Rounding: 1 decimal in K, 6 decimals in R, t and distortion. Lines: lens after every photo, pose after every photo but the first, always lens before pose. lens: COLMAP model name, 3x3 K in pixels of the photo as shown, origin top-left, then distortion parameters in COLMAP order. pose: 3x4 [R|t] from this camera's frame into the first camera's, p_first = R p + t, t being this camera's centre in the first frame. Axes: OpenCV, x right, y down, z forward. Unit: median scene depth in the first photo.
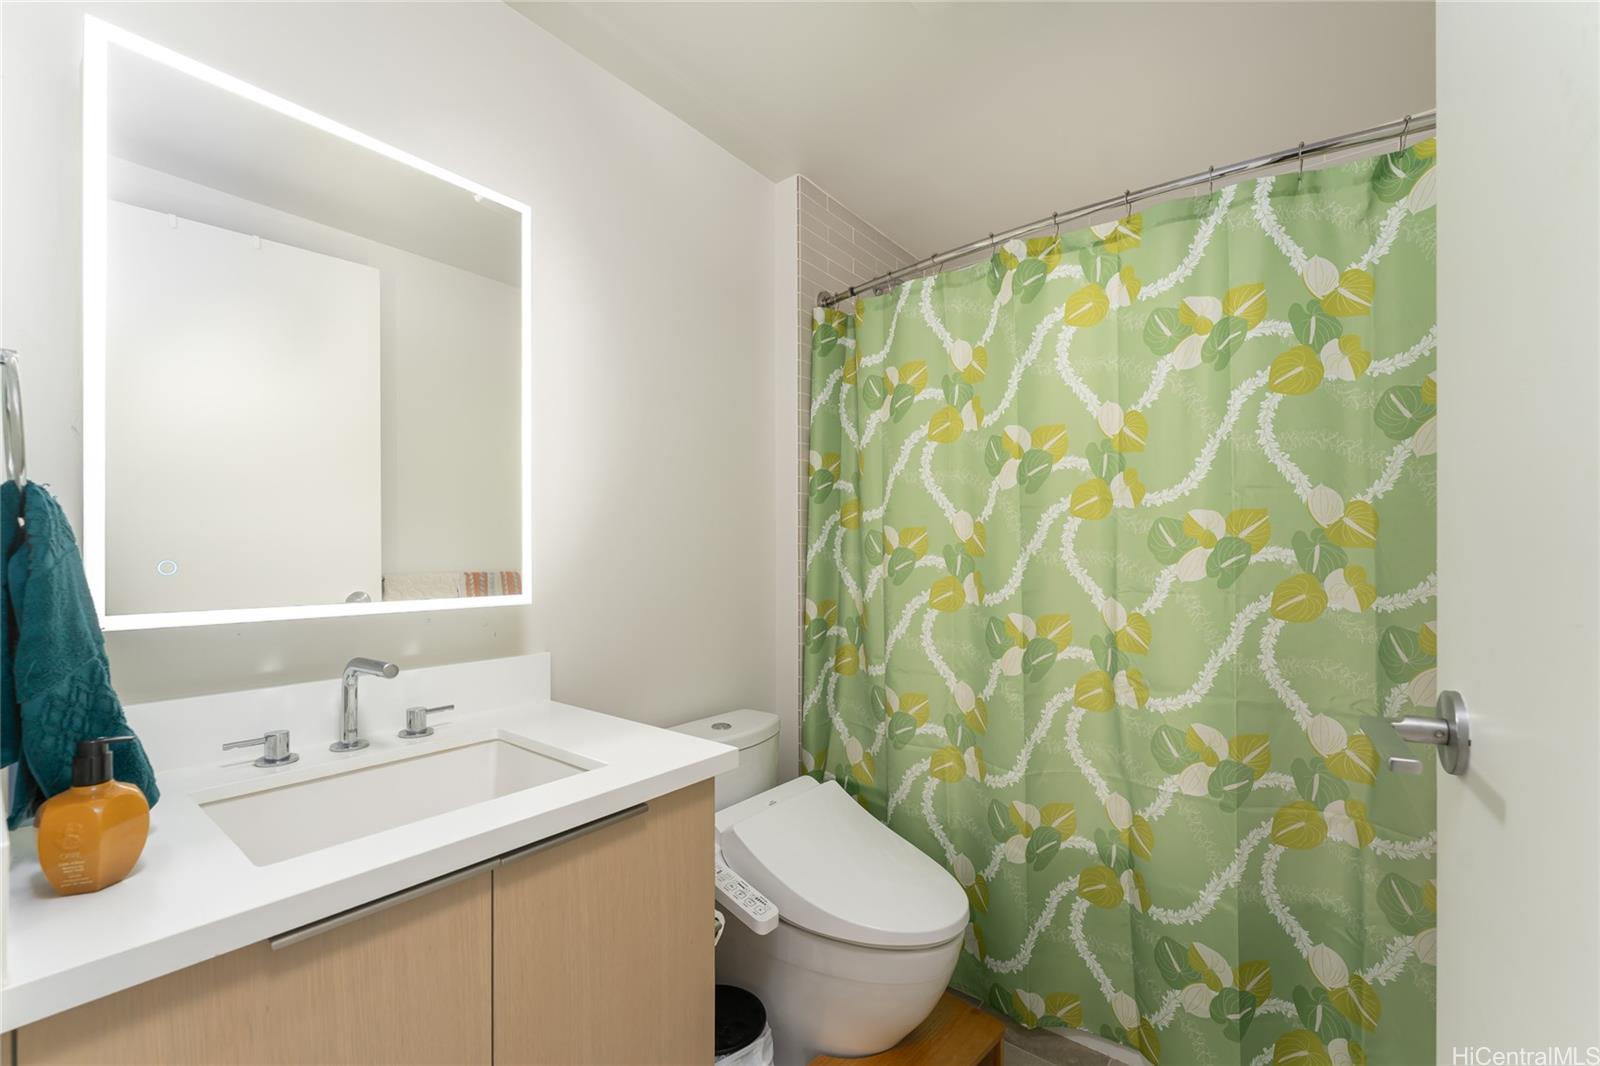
lens RADIAL K [[654.6, 0, 796.8], [0, 654.6, 528.1], [0, 0, 1]] dist [0.000066, -0.000111]
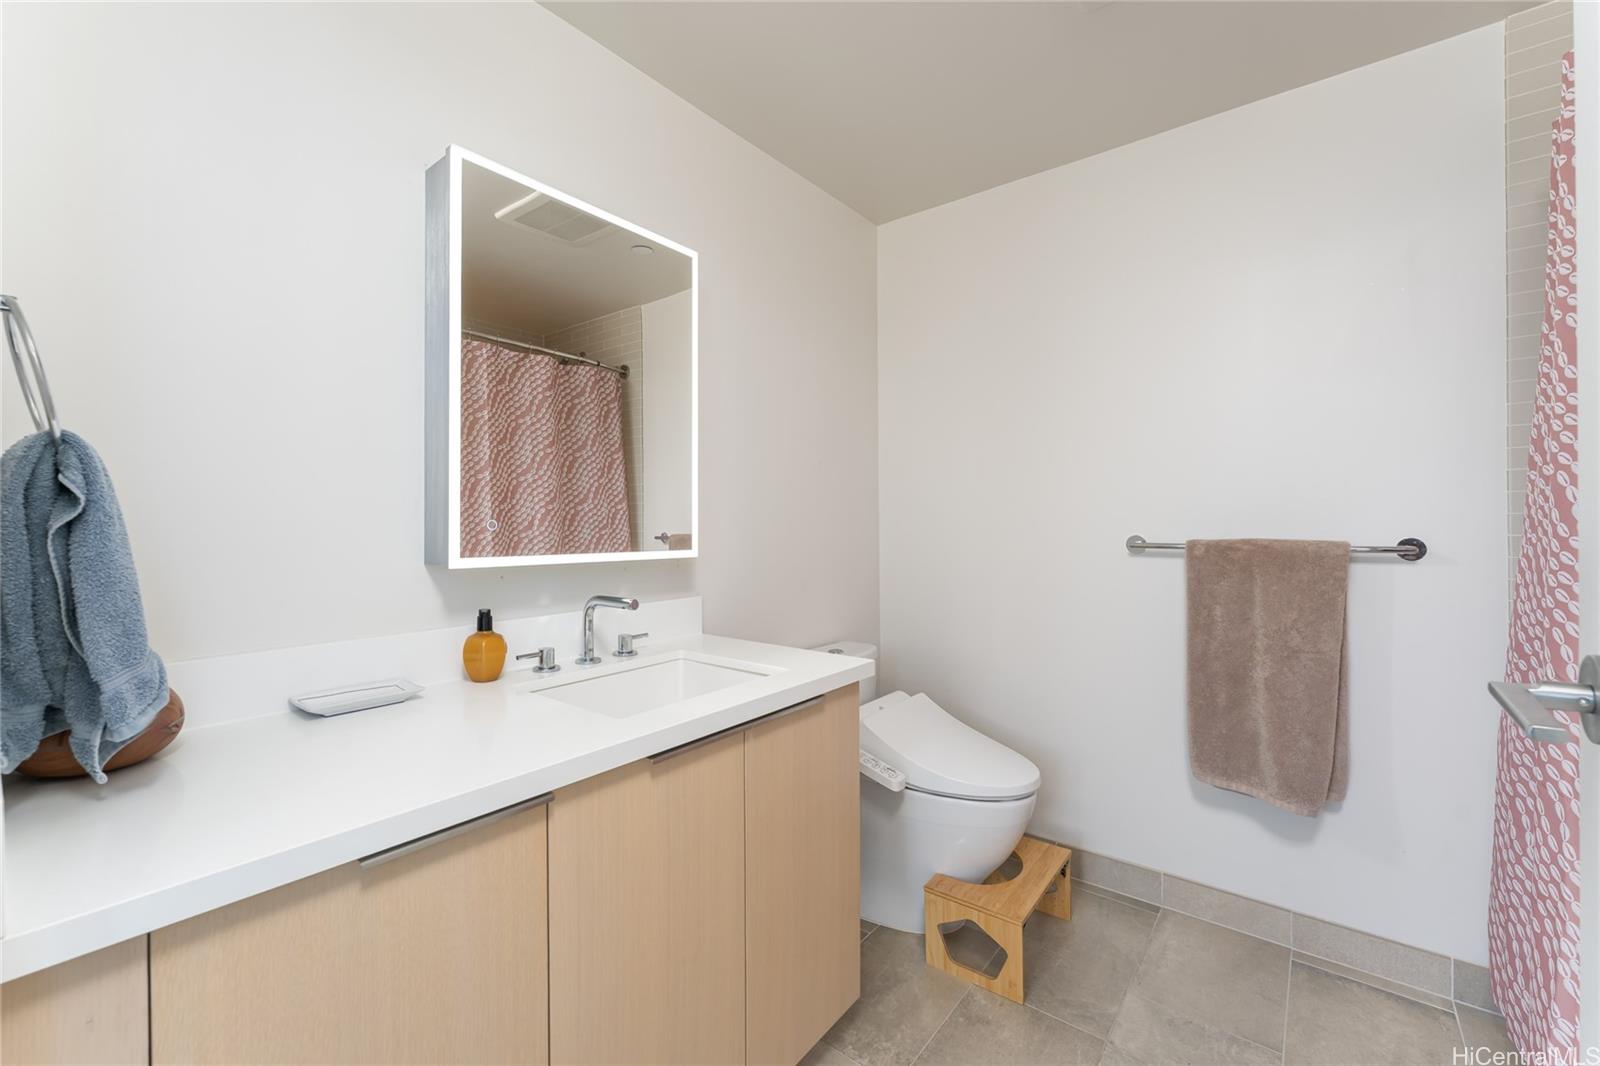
lens RADIAL K [[637.4, 0, 797.2], [0, 637.4, 502.5], [0, 0, 1]] dist [-0.019827, -0.000129]
pose [[0.999984, -0.005691, 0.000180, -0.227655], [0.005685, 0.999750, 0.021608, -0.020834], [-0.000303, -0.021607, 0.999767, -0.291863]]
